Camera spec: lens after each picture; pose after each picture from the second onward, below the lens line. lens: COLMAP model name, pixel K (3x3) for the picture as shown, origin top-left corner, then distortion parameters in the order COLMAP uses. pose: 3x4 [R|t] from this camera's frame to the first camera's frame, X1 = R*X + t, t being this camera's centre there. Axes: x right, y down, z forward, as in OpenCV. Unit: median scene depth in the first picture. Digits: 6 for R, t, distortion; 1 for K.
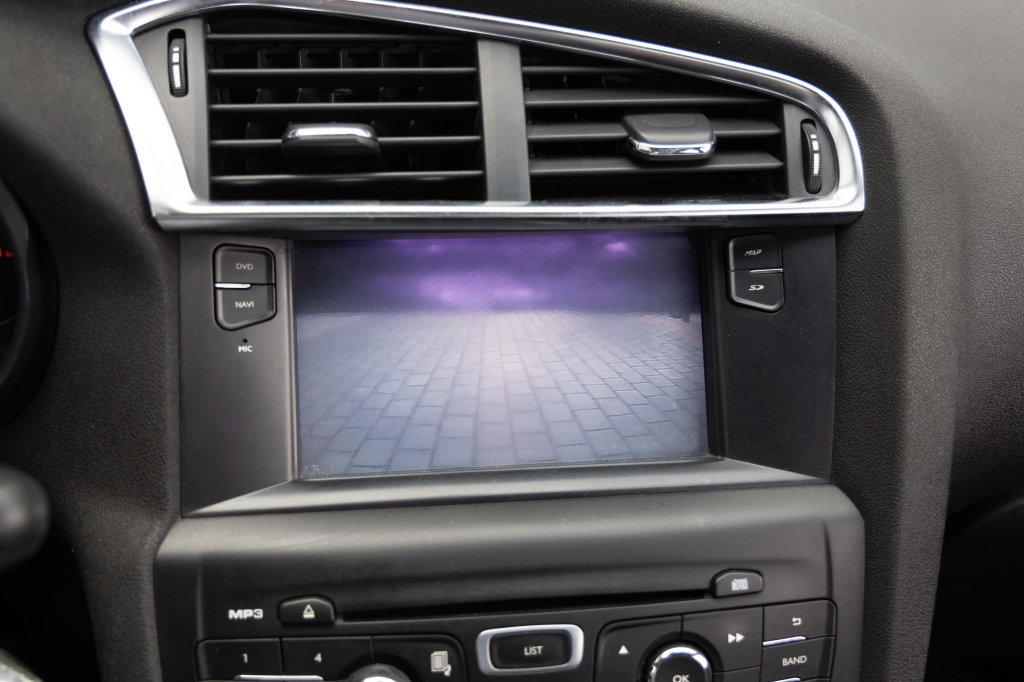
lens RADIAL K [[1023.4, 0, 512.0], [0, 1023.4, 341.0], [0, 0, 1]] dist [0.012147, -0.005008]
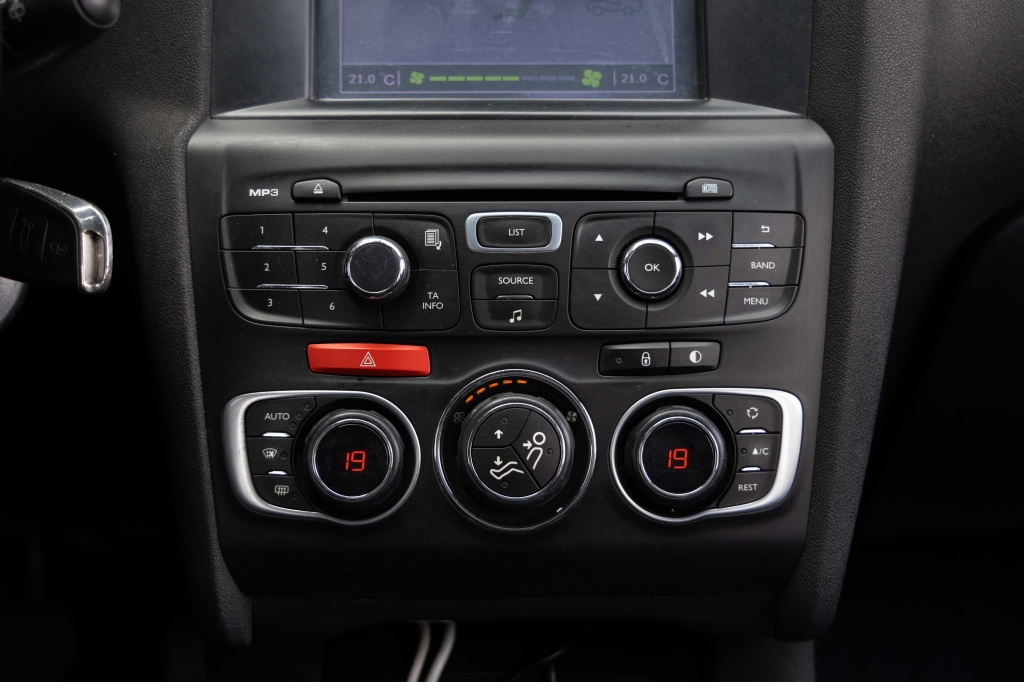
lens RADIAL K [[1462.8, 0, 512.0], [0, 1462.8, 341.0], [0, 0, 1]] dist [0.002460, -0.011943]
pose [[0.996182, 0.018776, -0.085254, 0.146863], [-0.024883, 0.997155, -0.071151, 0.509825], [0.083675, 0.073001, 0.993816, -0.543551]]
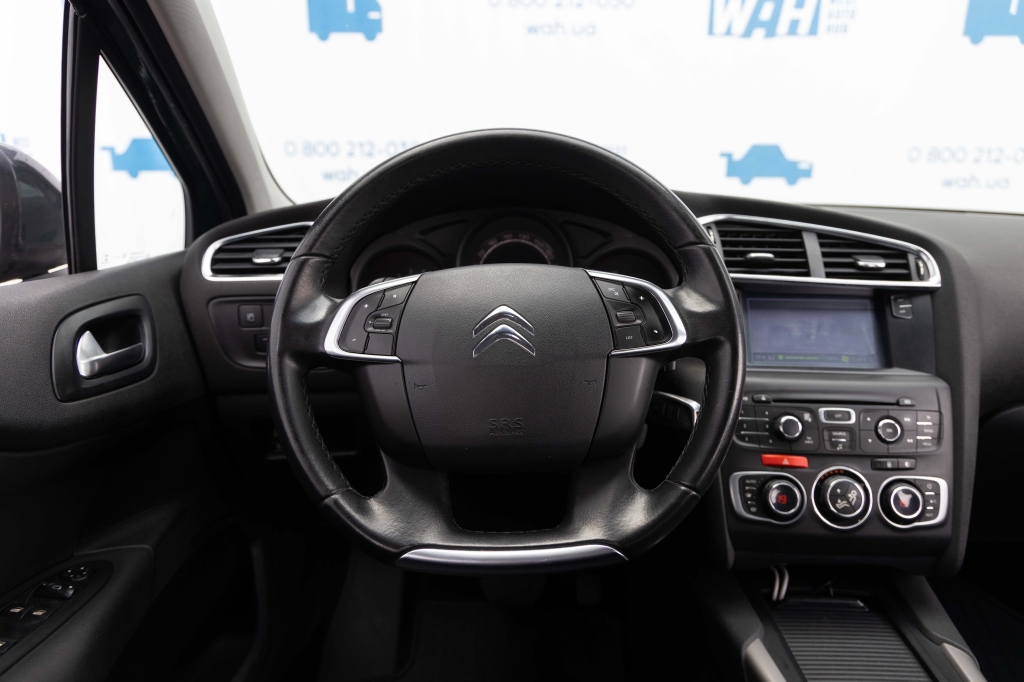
lens RADIAL K [[690.0, 0, 515.8], [0, 690.0, 343.6], [0, 0, 1]] dist [0.008896, 0.005953]
pose [[0.991350, 0.028917, -0.128022, -0.641953], [-0.057608, 0.972313, -0.226469, 0.586701], [0.117928, 0.231885, 0.965568, -1.092971]]
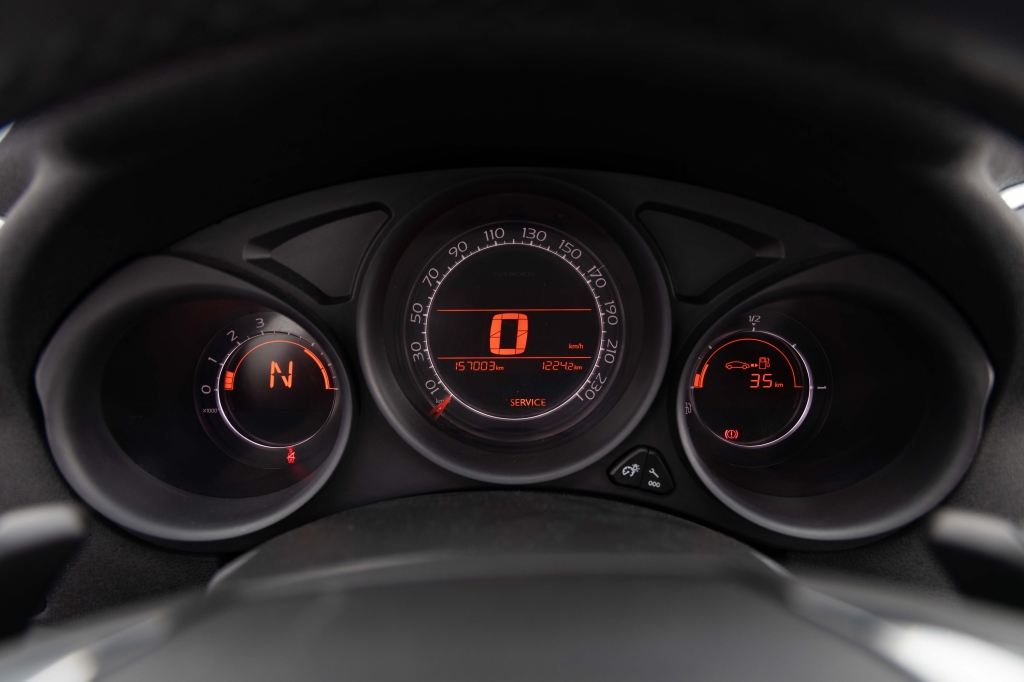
lens RADIAL K [[690.0, 0, 515.8], [0, 690.0, 343.6], [0, 0, 1]] dist [0.008896, 0.005953]
pose [[0.992866, 0.026927, -0.116155, -0.831532], [-0.039201, 0.993730, -0.104712, -0.039236], [0.112607, 0.108518, 0.987696, 0.141877]]
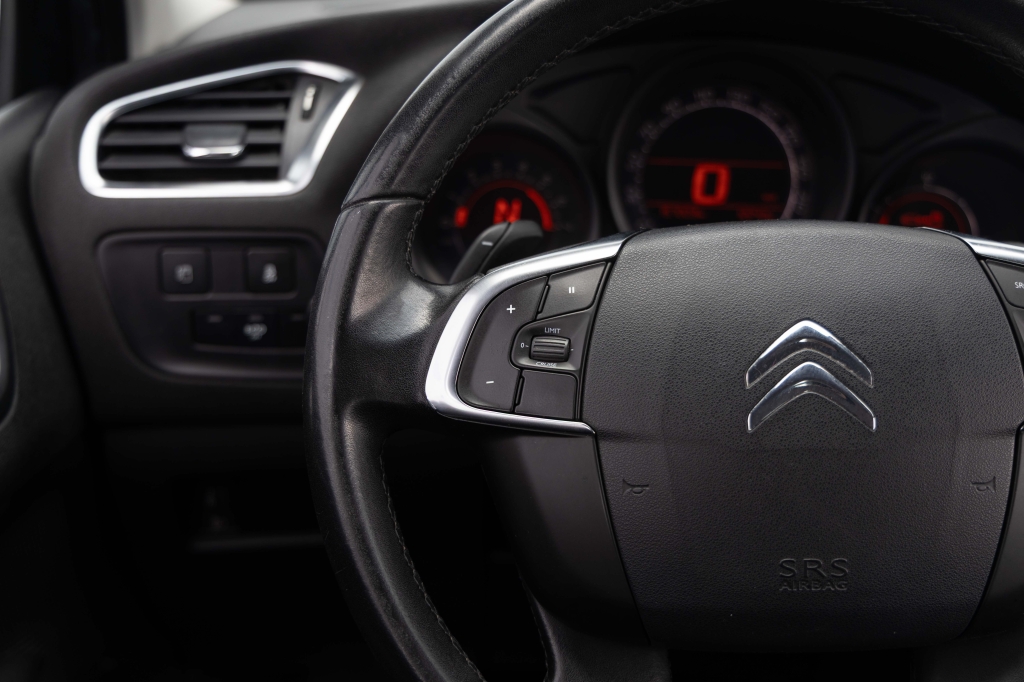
lens RADIAL K [[1462.8, 0, 512.0], [0, 1462.8, 341.0], [0, 0, 1]] dist [0.002460, -0.011943]
pose [[0.992422, 0.062104, -0.106023, -1.006893], [-0.074320, 0.990528, -0.115456, 0.388402], [0.097848, 0.122461, 0.987638, -1.207748]]
